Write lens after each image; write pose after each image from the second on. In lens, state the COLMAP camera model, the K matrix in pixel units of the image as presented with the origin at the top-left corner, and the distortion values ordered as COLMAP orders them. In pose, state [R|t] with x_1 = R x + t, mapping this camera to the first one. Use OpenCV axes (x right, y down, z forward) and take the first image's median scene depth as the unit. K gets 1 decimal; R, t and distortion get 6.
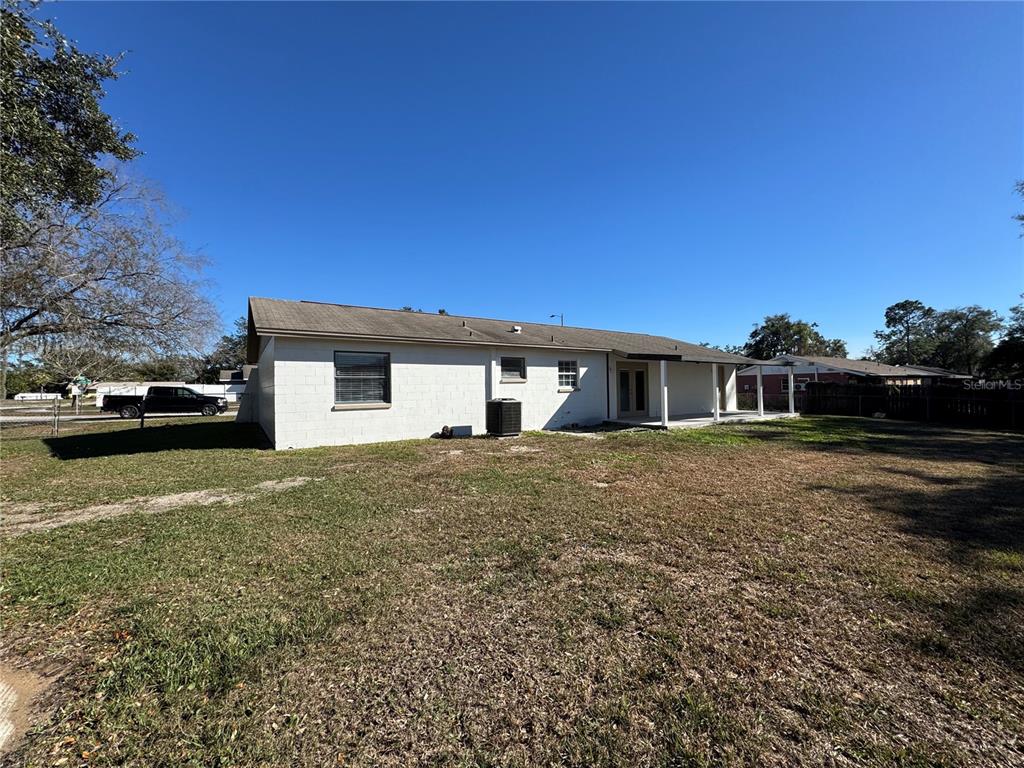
lens RADIAL K [[410.0, 0, 514.0], [0, 410.0, 383.0], [0, 0, 1]] dist [-0.003565, 0.000657]
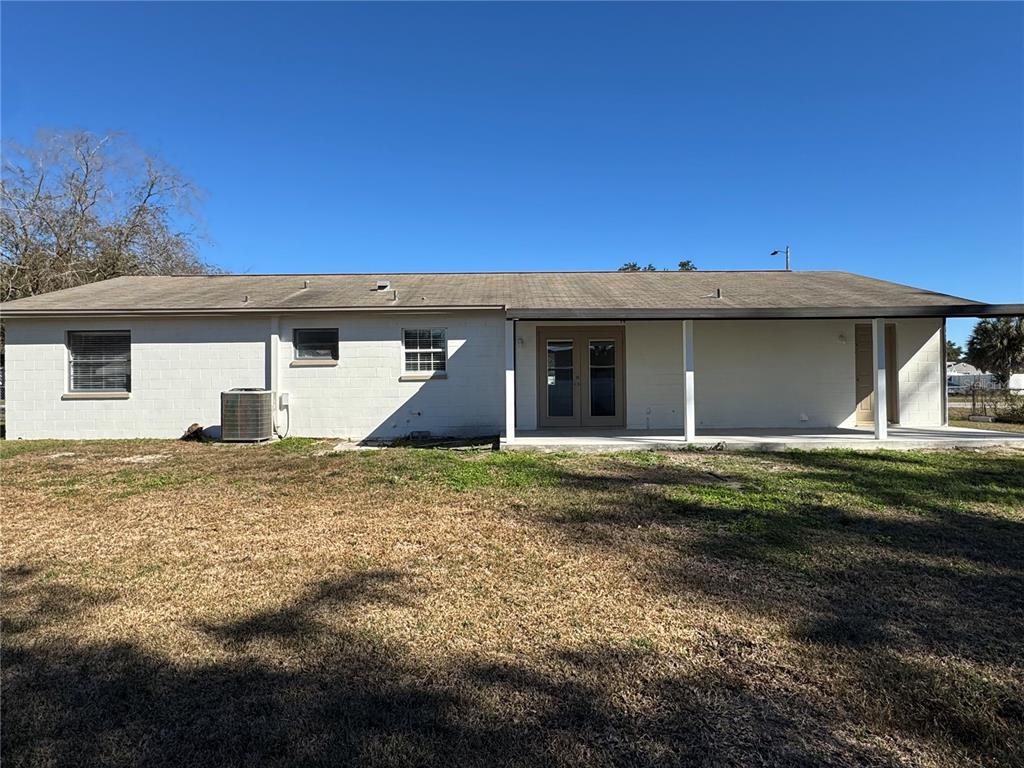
lens RADIAL K [[528.5, 0, 511.2], [0, 528.5, 385.3], [0, 0, 1]] dist [-0.006802, -0.000943]
pose [[0.848691, 0.015160, -0.528671, 0.722645], [0.005792, 0.999263, 0.037952, -0.000316], [0.528857, -0.035272, 0.847978, 0.415846]]
